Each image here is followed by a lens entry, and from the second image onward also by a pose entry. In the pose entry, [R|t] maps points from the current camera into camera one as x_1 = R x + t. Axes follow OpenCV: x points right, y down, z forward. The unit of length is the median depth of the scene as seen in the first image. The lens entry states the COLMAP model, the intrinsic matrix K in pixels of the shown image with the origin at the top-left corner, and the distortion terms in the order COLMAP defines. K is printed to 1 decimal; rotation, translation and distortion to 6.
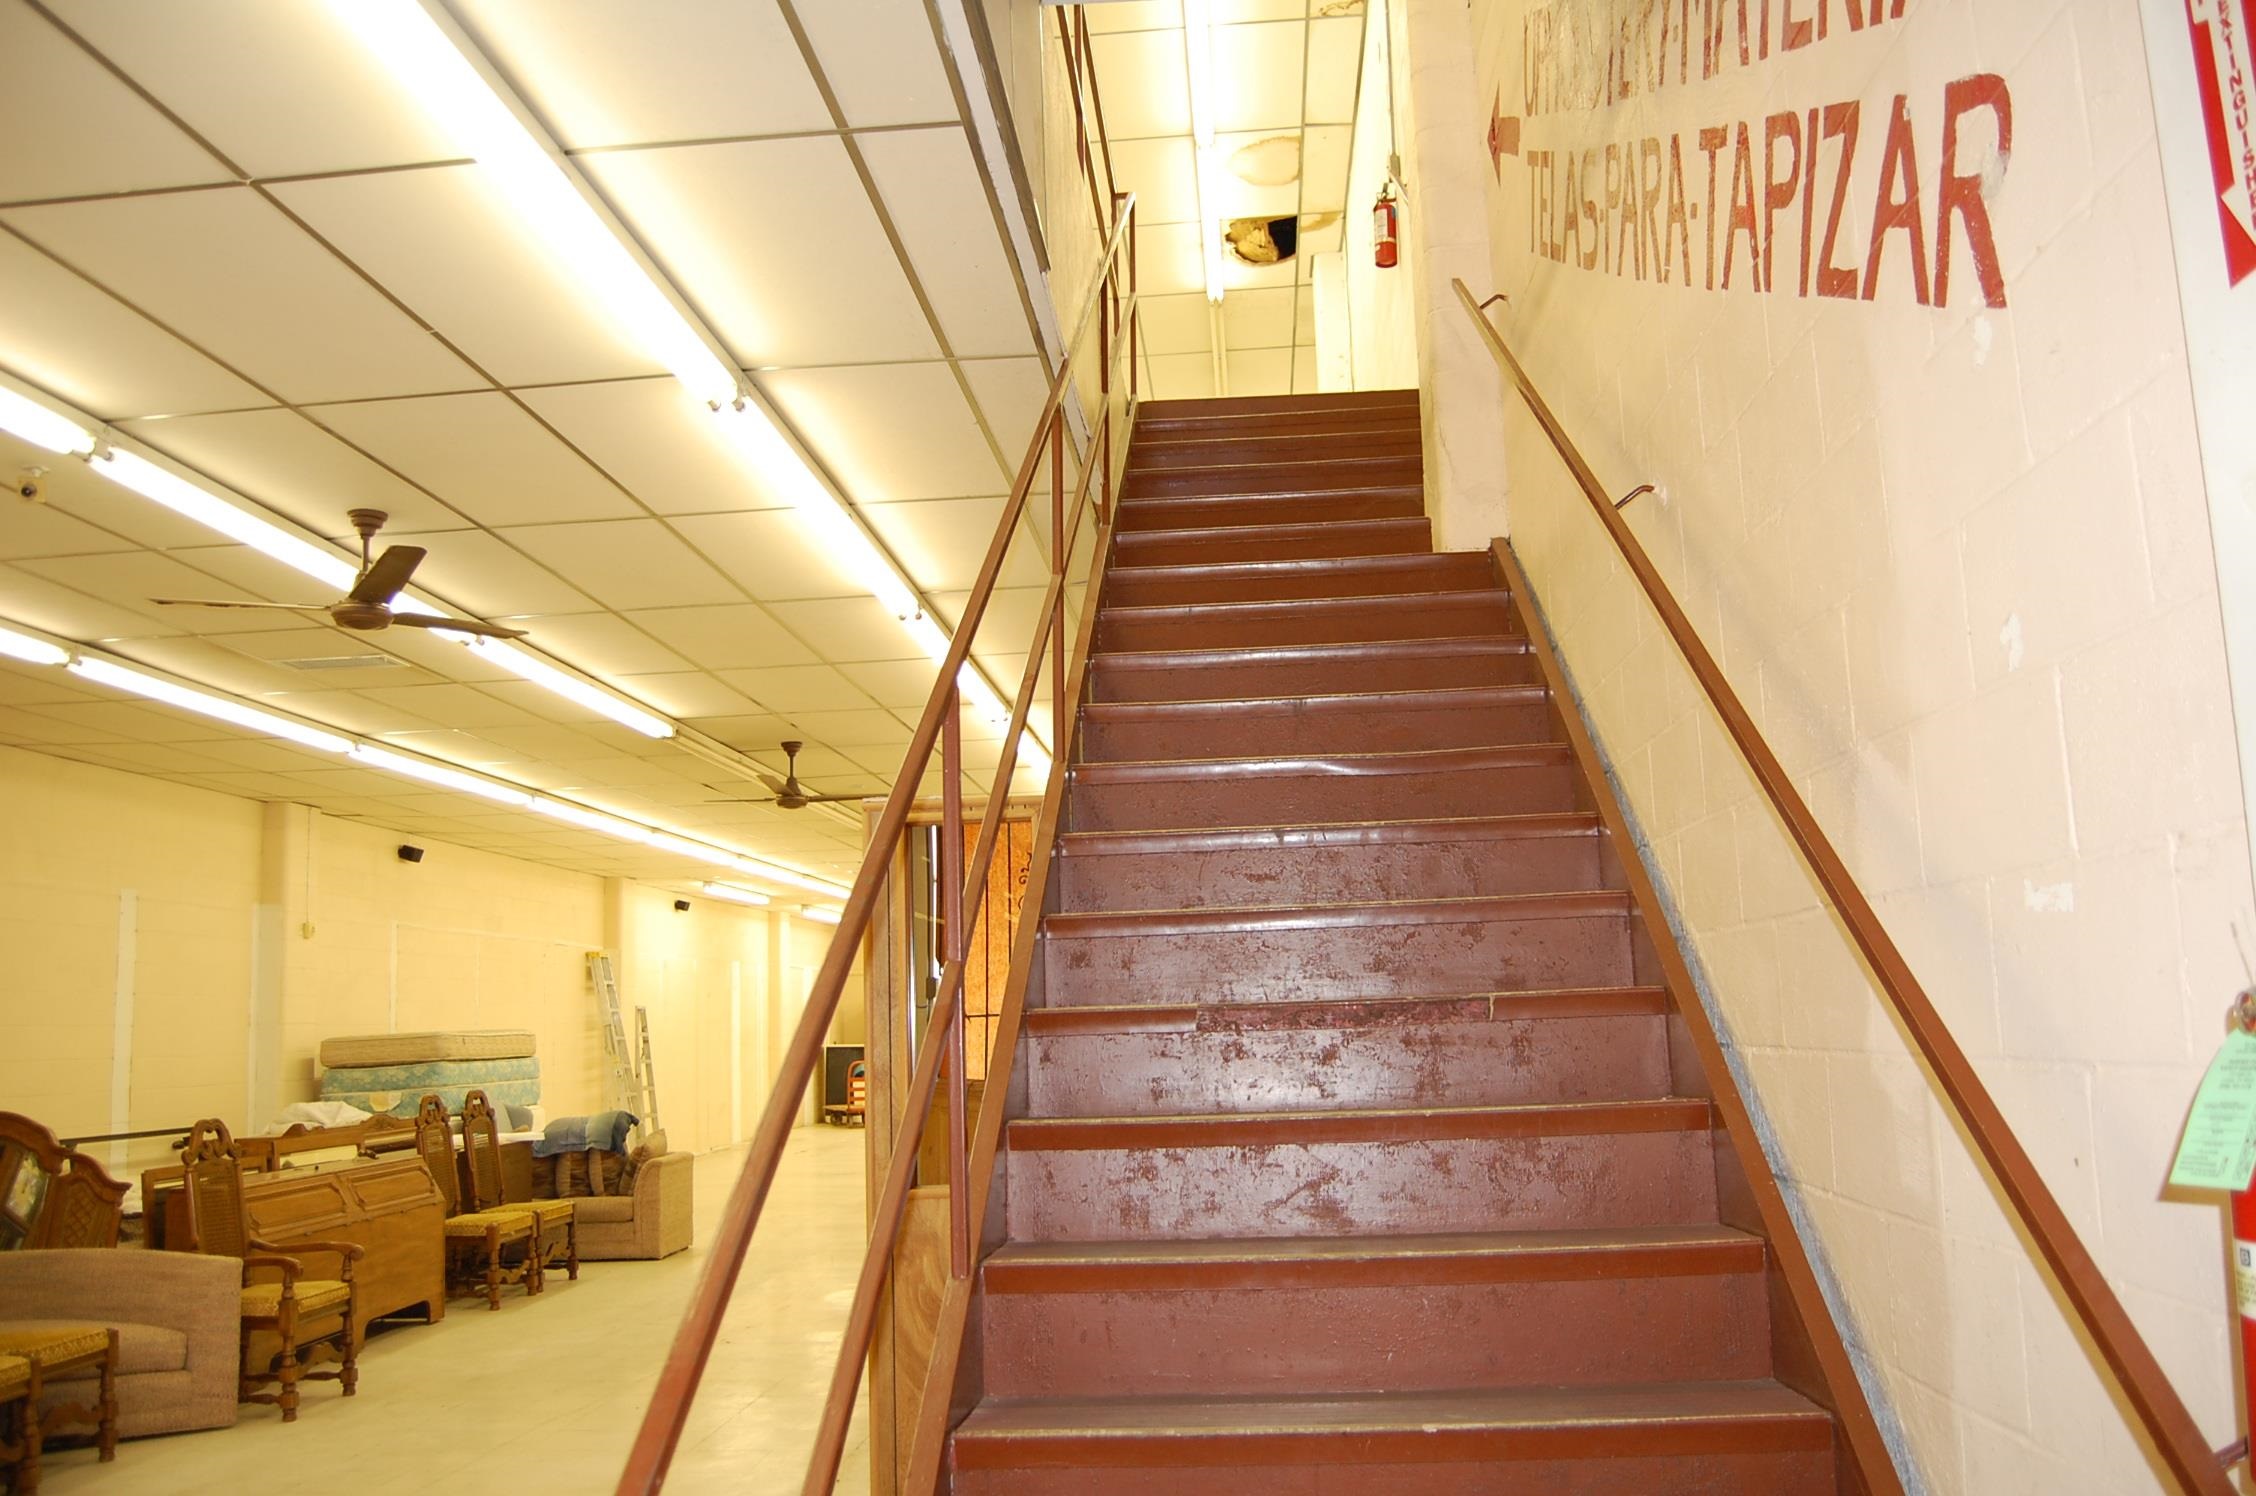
lens RADIAL K [[1750.8, 0, 1142.3], [0, 1750.8, 748.9], [0, 0, 1]] dist [-0.095661, 0.038736]
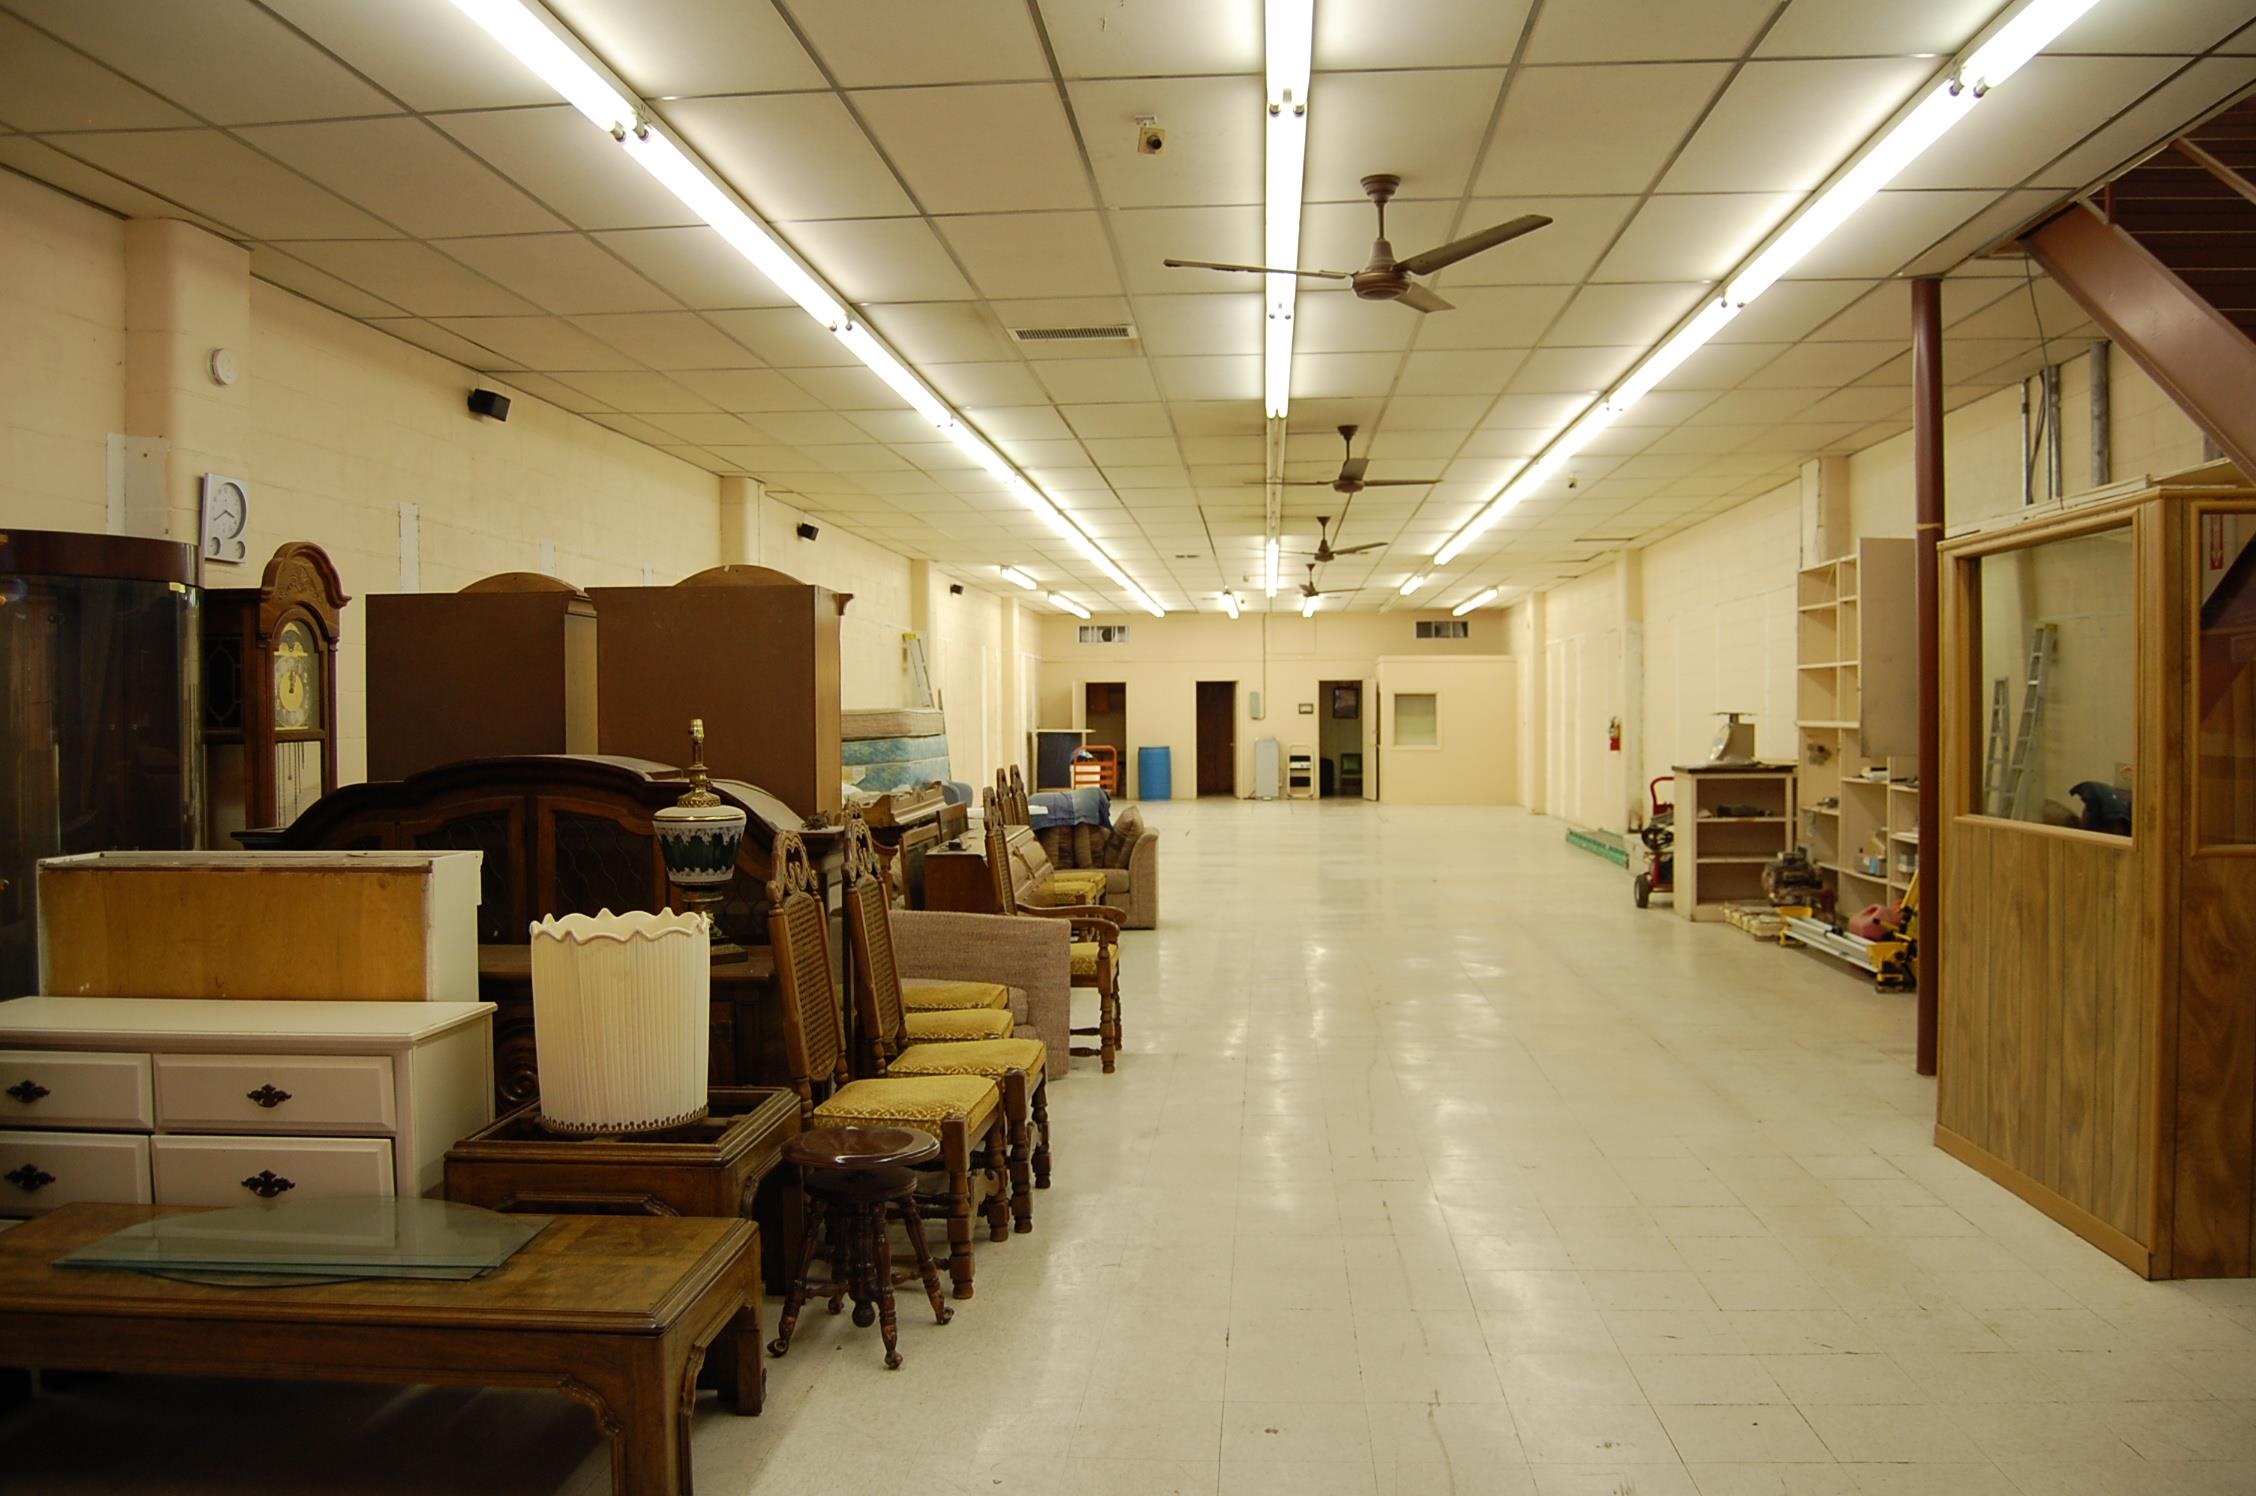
lens RADIAL K [[1750.8, 0, 1142.3], [0, 1750.8, 748.9], [0, 0, 1]] dist [-0.095661, 0.038736]
pose [[0.999736, 0.022345, -0.005292, -0.309452], [-0.021092, 0.984684, 0.173067, 0.008323], [0.009078, -0.172910, 0.984896, -0.018232]]
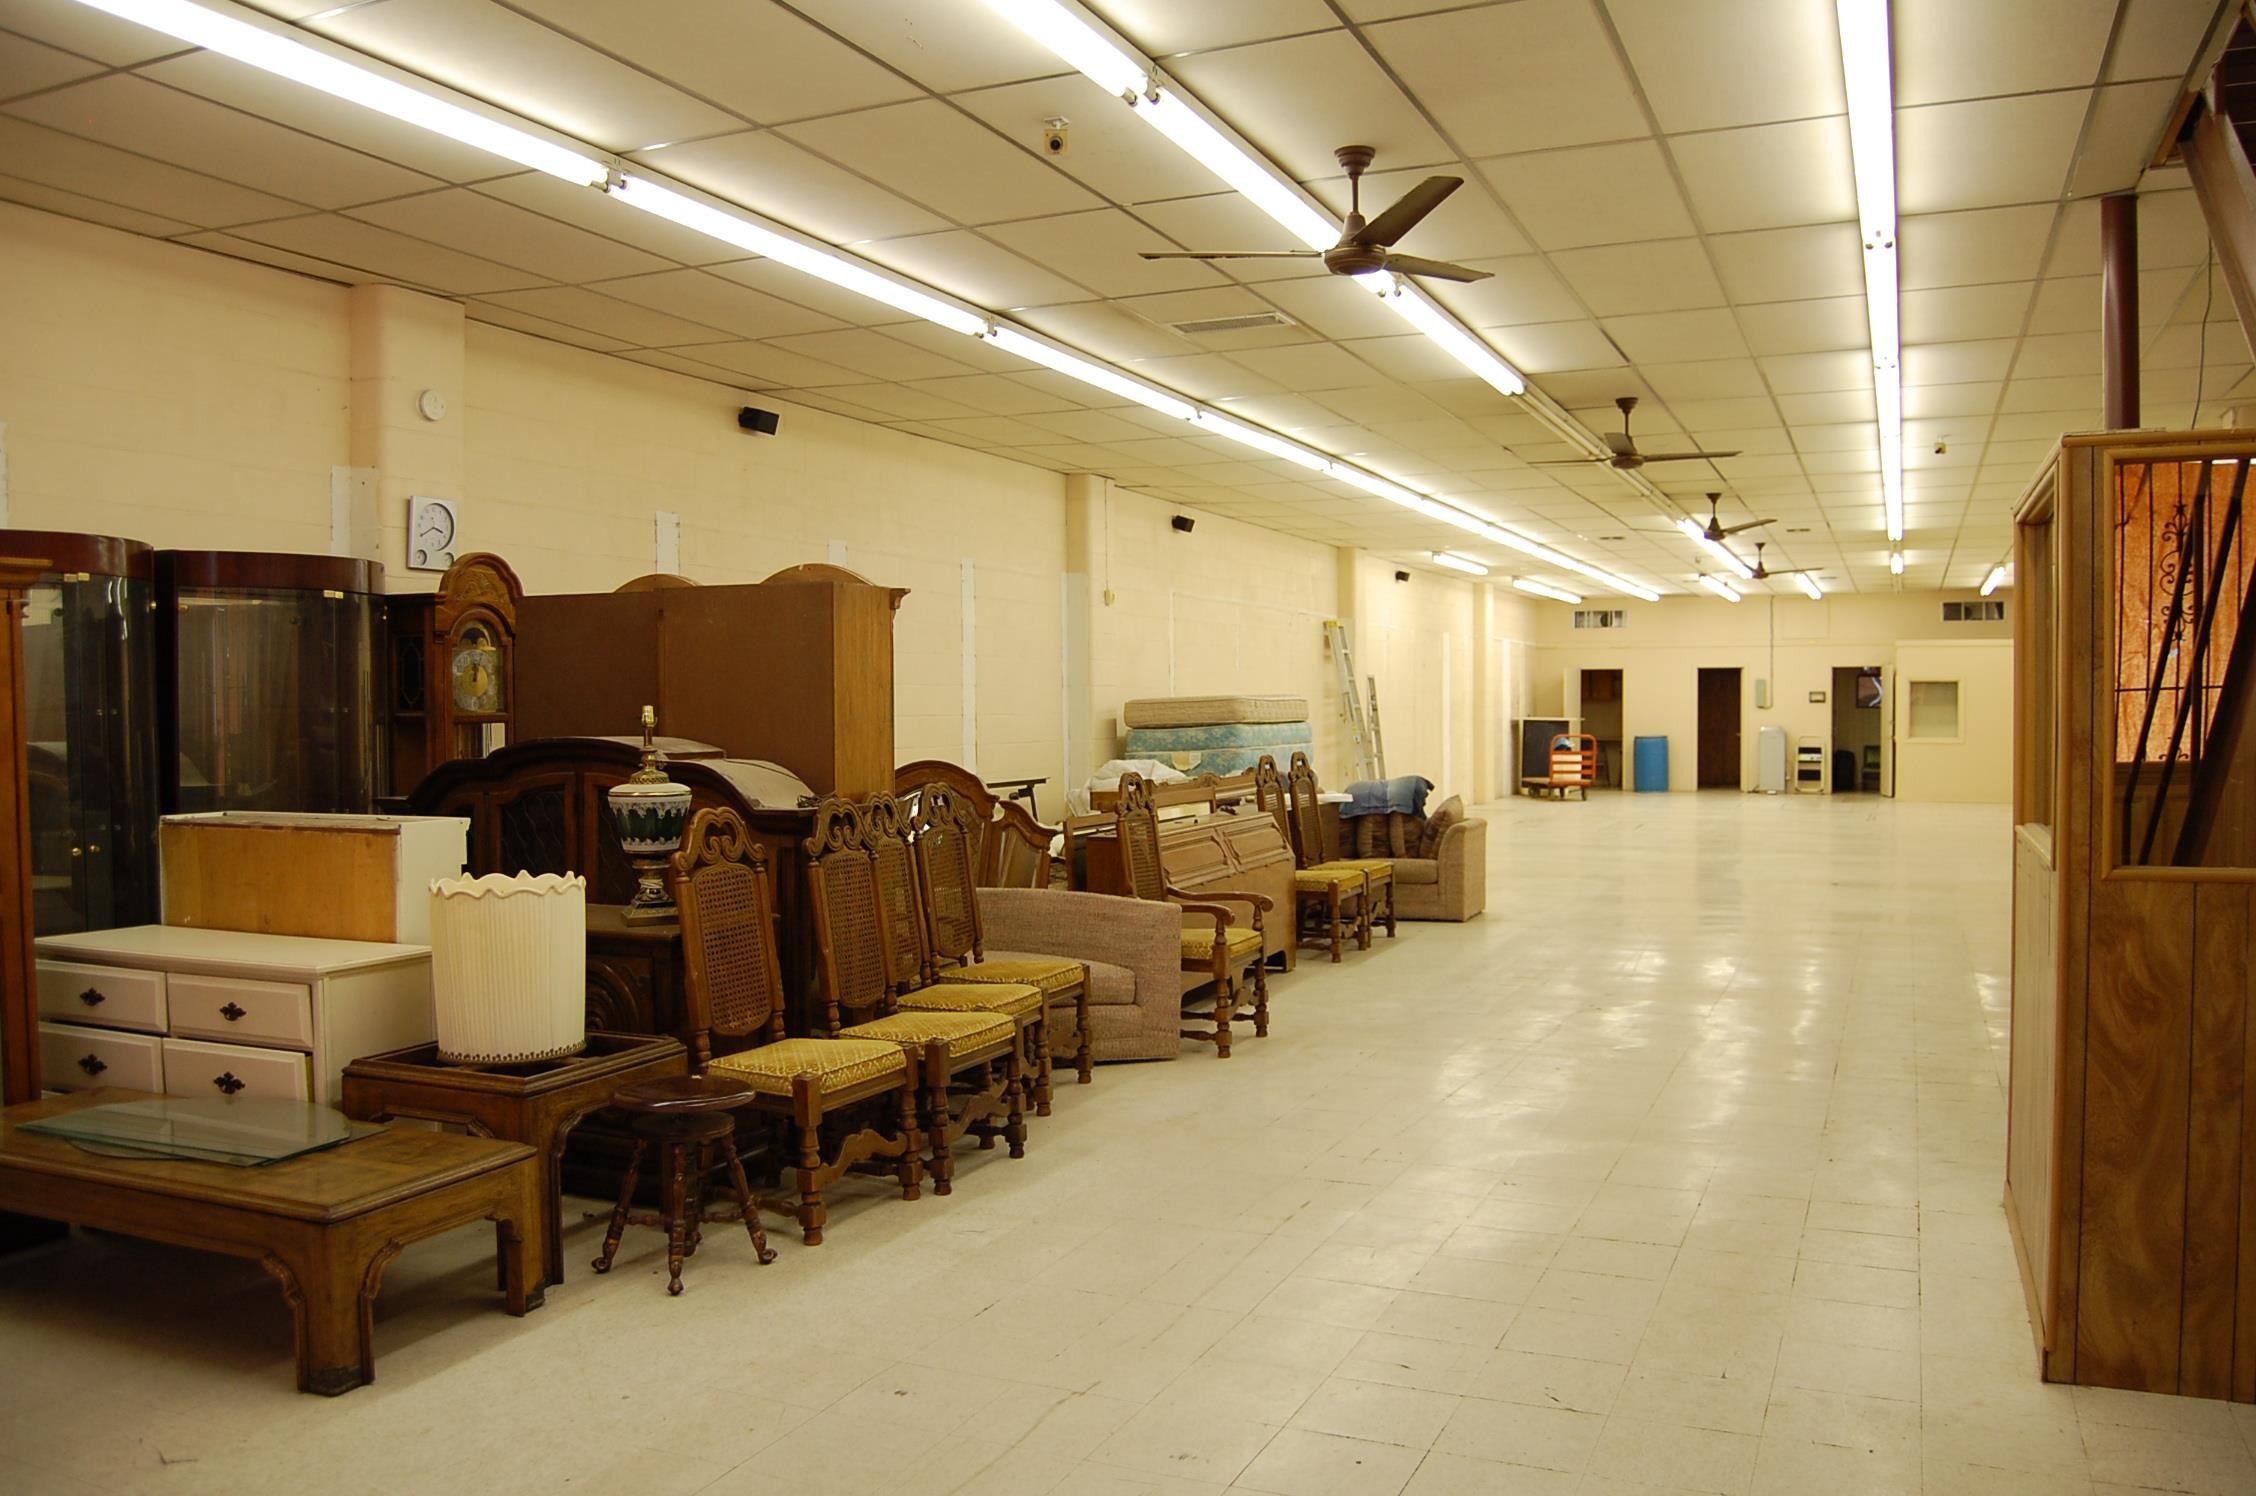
lens RADIAL K [[1750.8, 0, 1142.3], [0, 1750.8, 748.9], [0, 0, 1]] dist [-0.095661, 0.038736]
pose [[0.938929, 0.034836, -0.342342, -0.119360], [0.028886, 0.983372, 0.179291, 0.007312], [0.342895, -0.178231, 0.922311, 0.008197]]
